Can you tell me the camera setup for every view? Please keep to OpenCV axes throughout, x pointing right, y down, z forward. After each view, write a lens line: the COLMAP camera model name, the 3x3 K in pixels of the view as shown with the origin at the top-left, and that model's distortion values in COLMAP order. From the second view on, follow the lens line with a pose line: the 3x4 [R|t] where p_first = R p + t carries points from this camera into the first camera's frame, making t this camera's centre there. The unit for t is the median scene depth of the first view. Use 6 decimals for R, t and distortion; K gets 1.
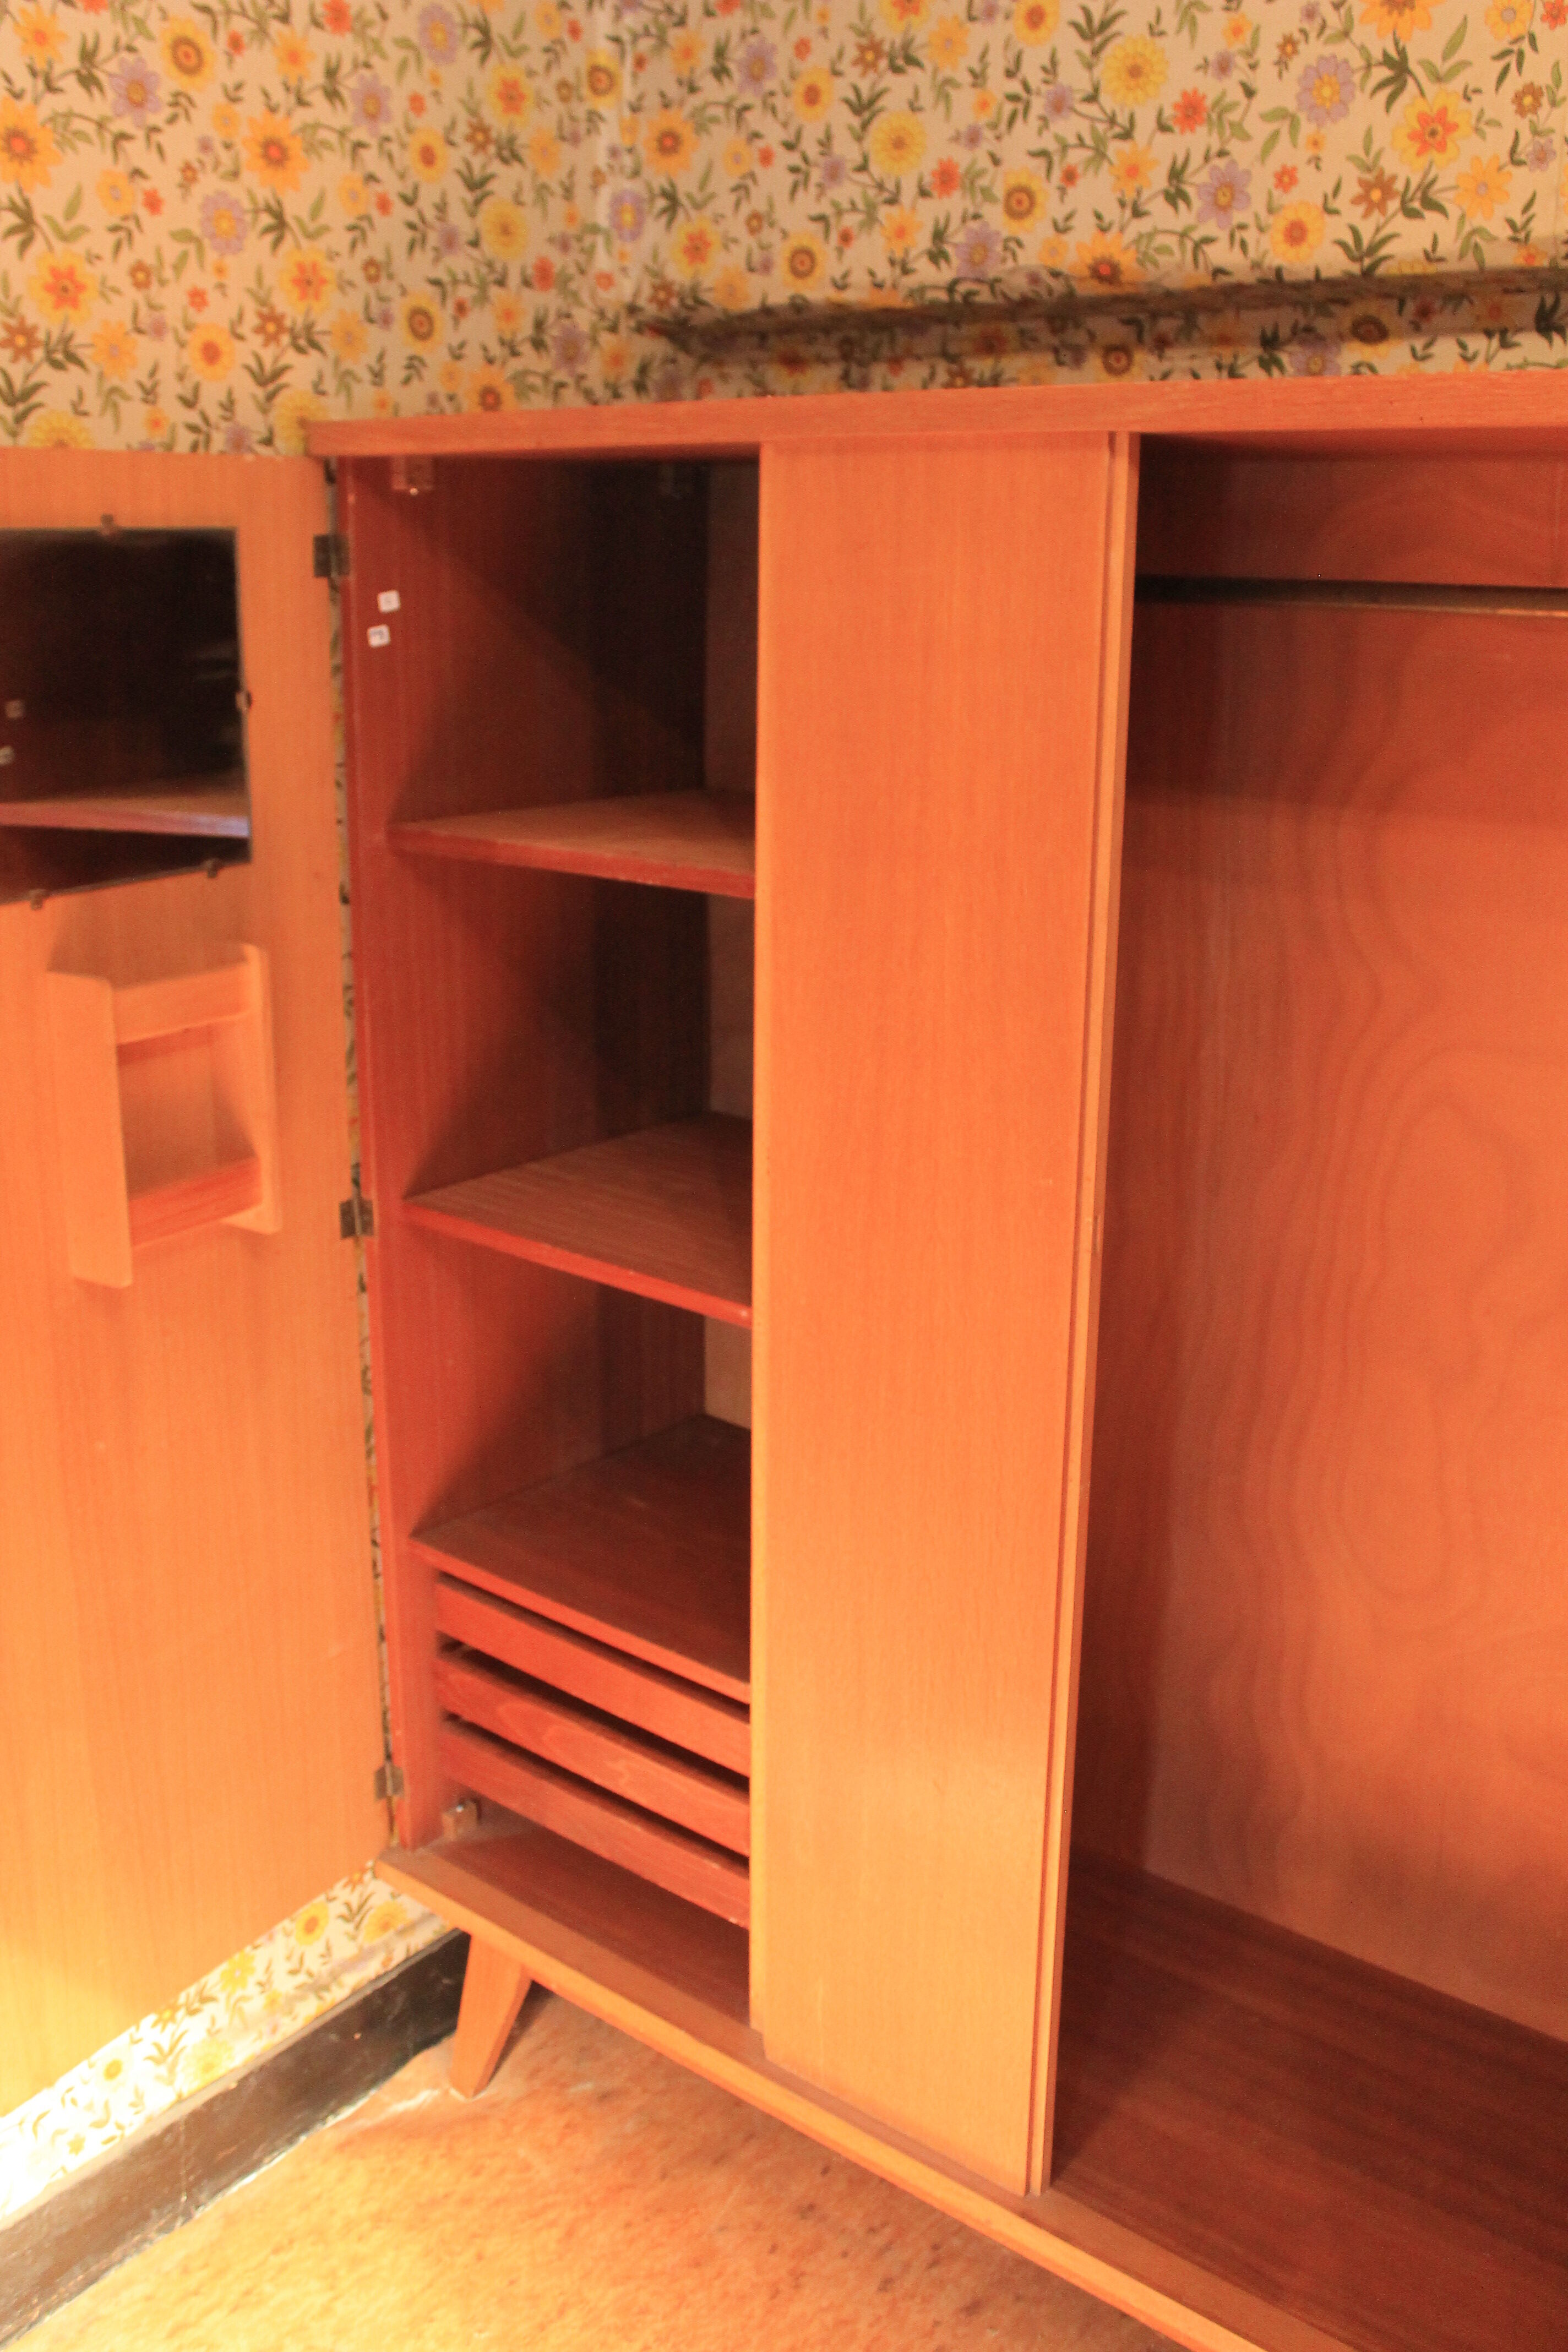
lens RADIAL K [[2176.4, 0, 761.5], [0, 2176.4, 1132.8], [0, 0, 1]] dist [-0.074838, 0.000000]
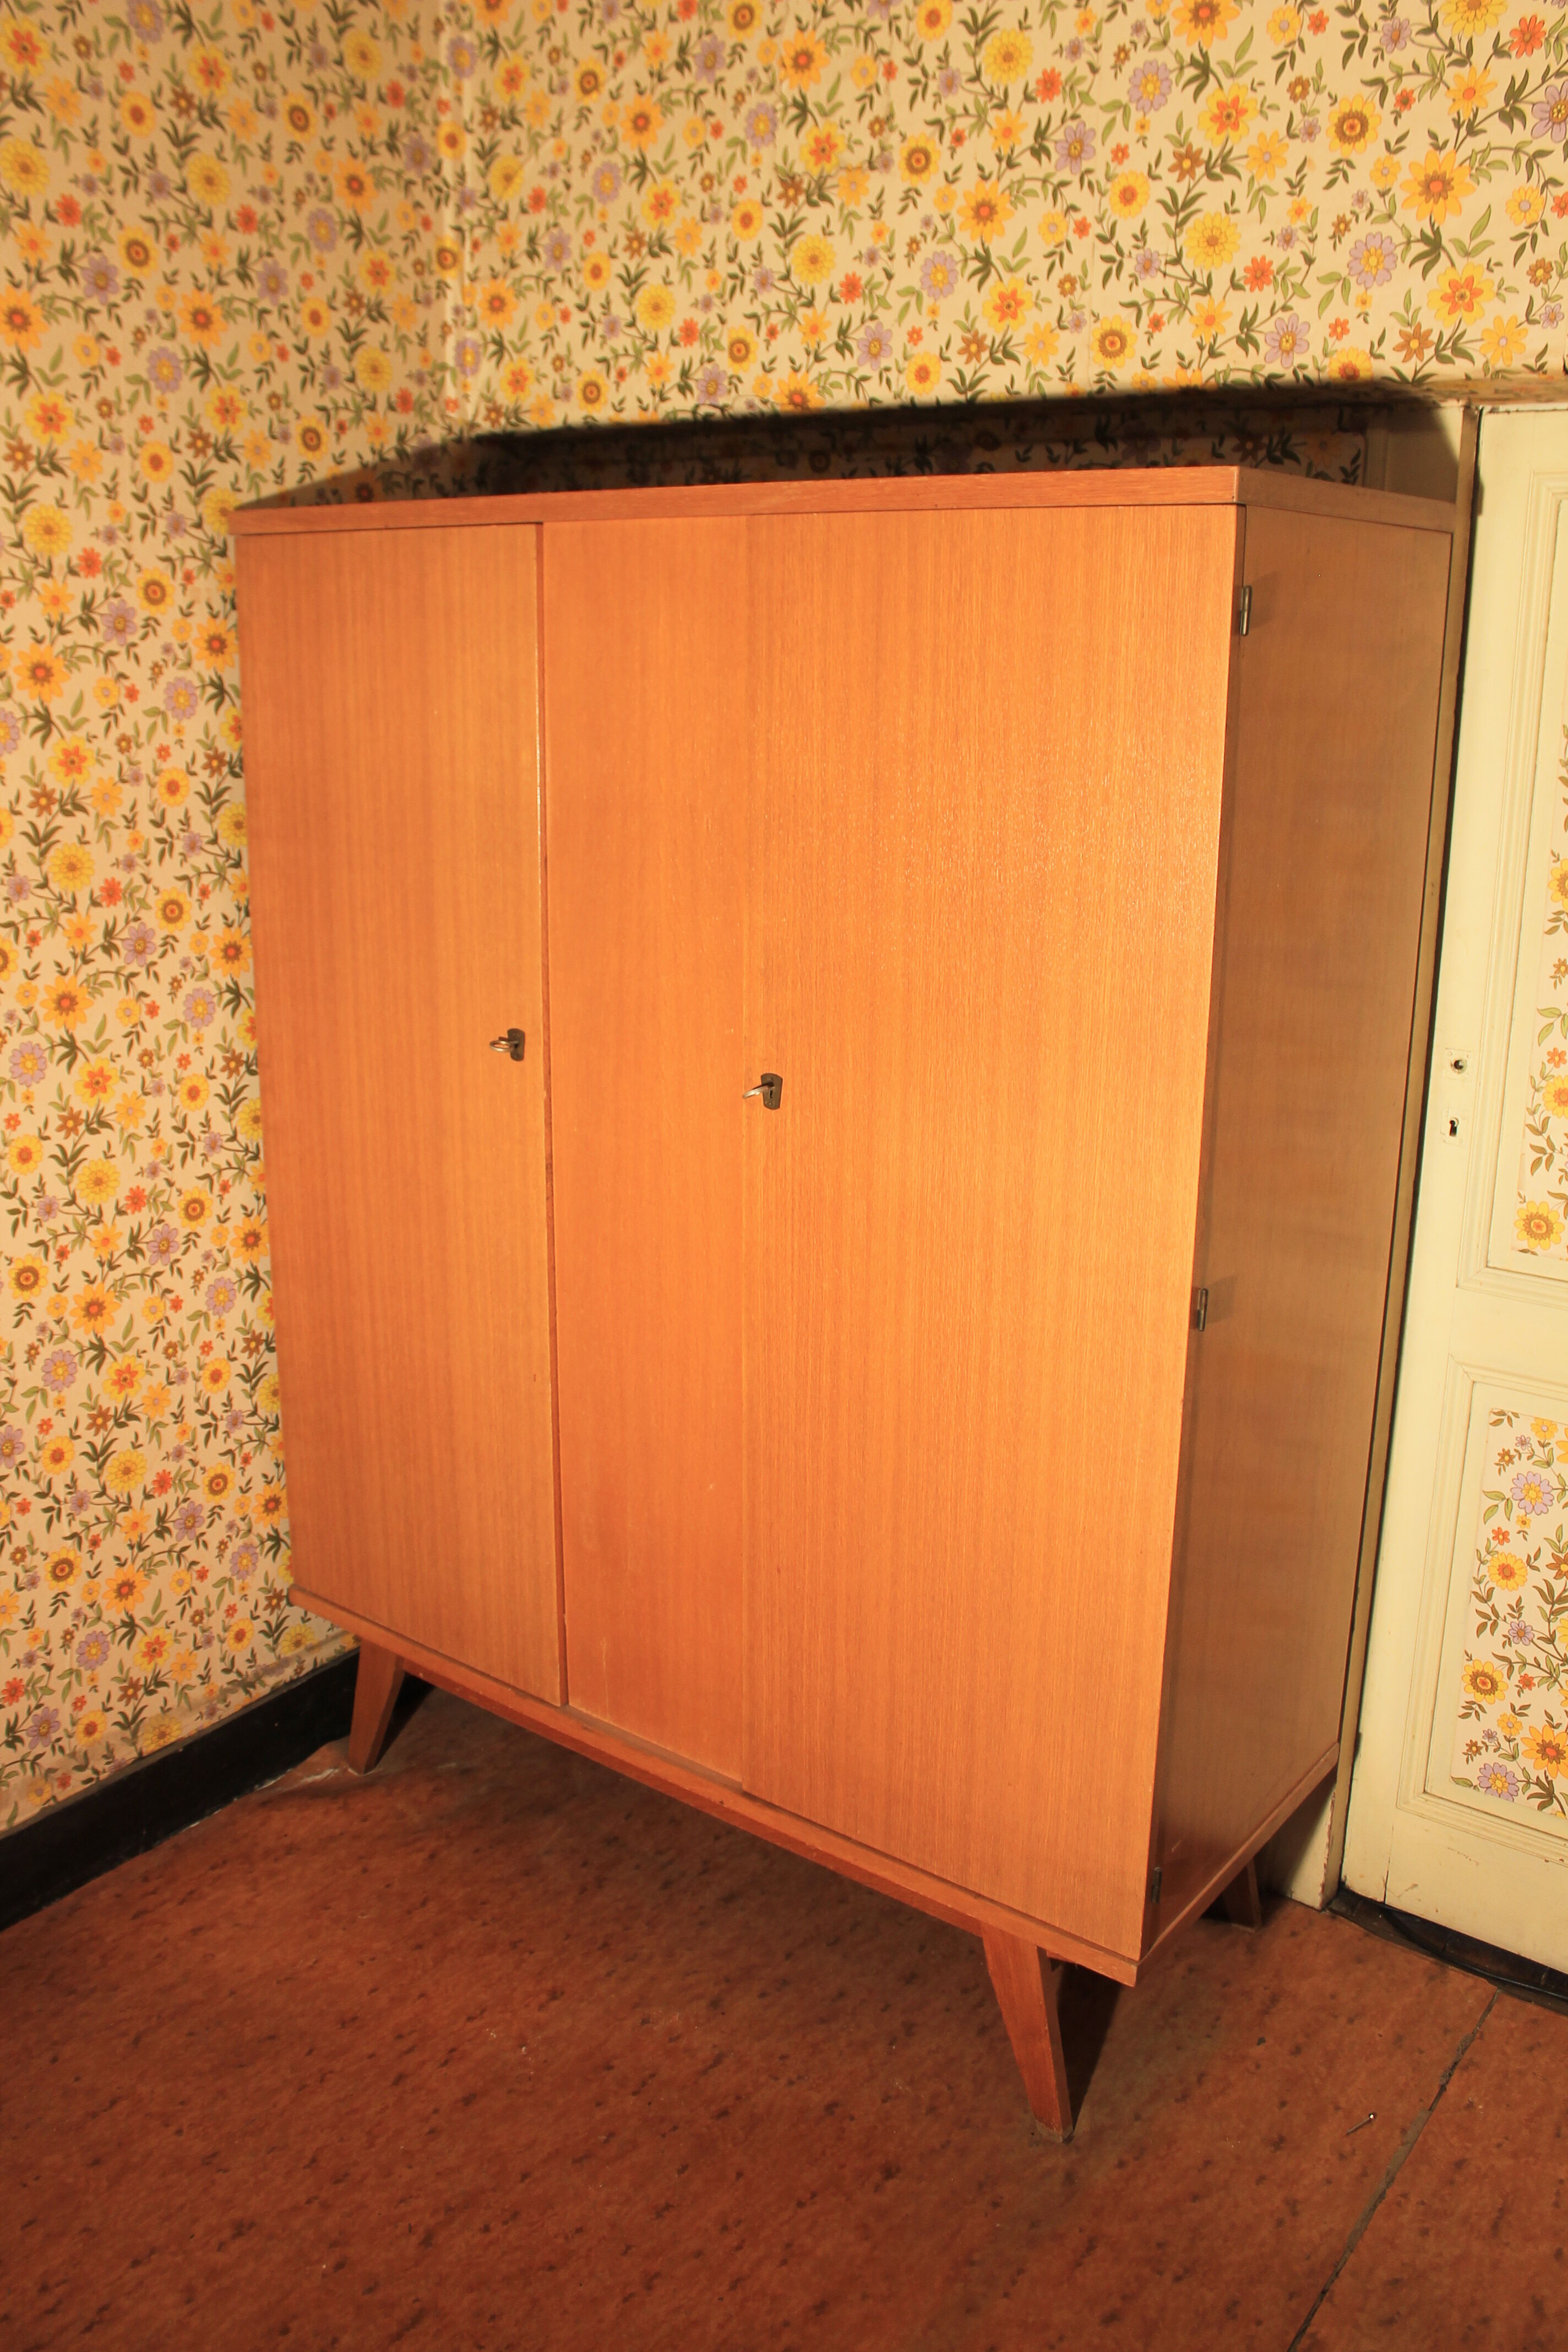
lens RADIAL K [[1969.7, 0, 731.3], [0, 1969.7, 1129.5], [0, 0, 1]] dist [-0.138138, 0.095824]
pose [[0.999629, -0.008630, 0.025820, 0.075891], [0.008787, 0.999944, -0.005970, 0.075064], [-0.025767, 0.006195, 0.999649, -0.238133]]
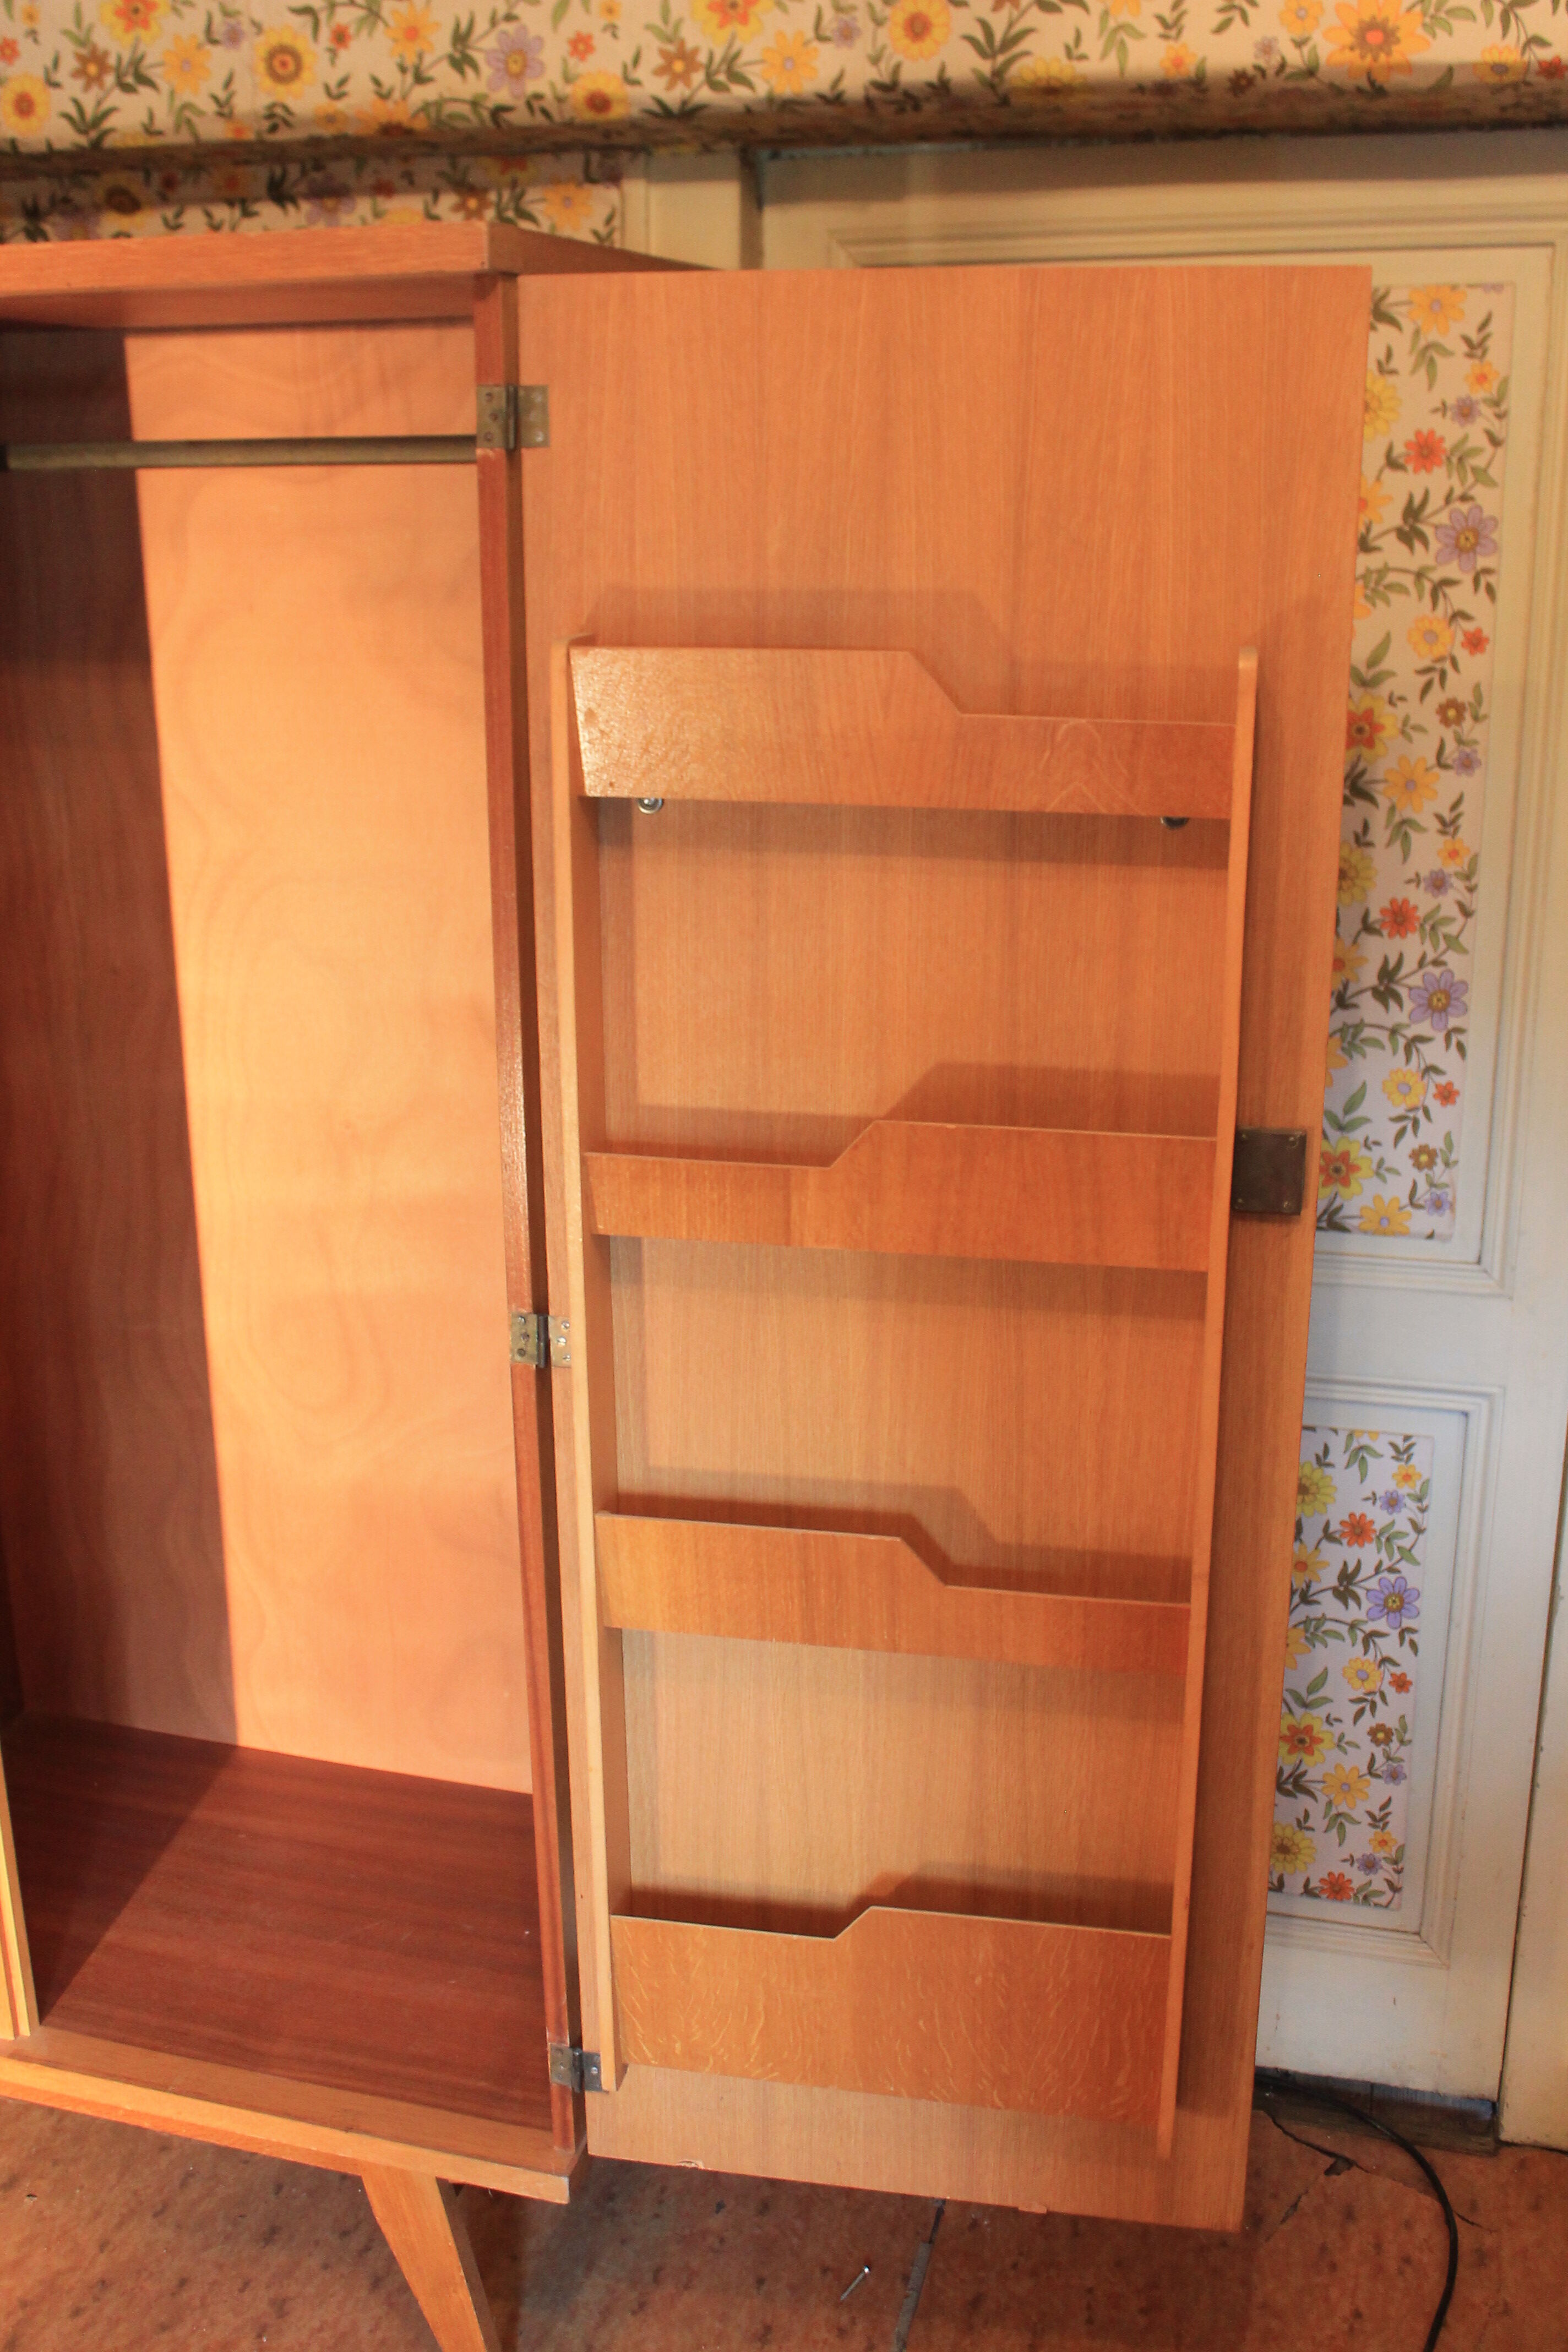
lens RADIAL K [[2316.0, 0, 761.4], [0, 2316.0, 1125.0], [0, 0, 1]] dist [-0.070610, 0.000000]
pose [[0.914685, -0.129094, 0.382996, 0.082099], [0.118998, 0.991632, 0.050047, 0.047483], [-0.386252, -0.000201, 0.922393, -0.128054]]
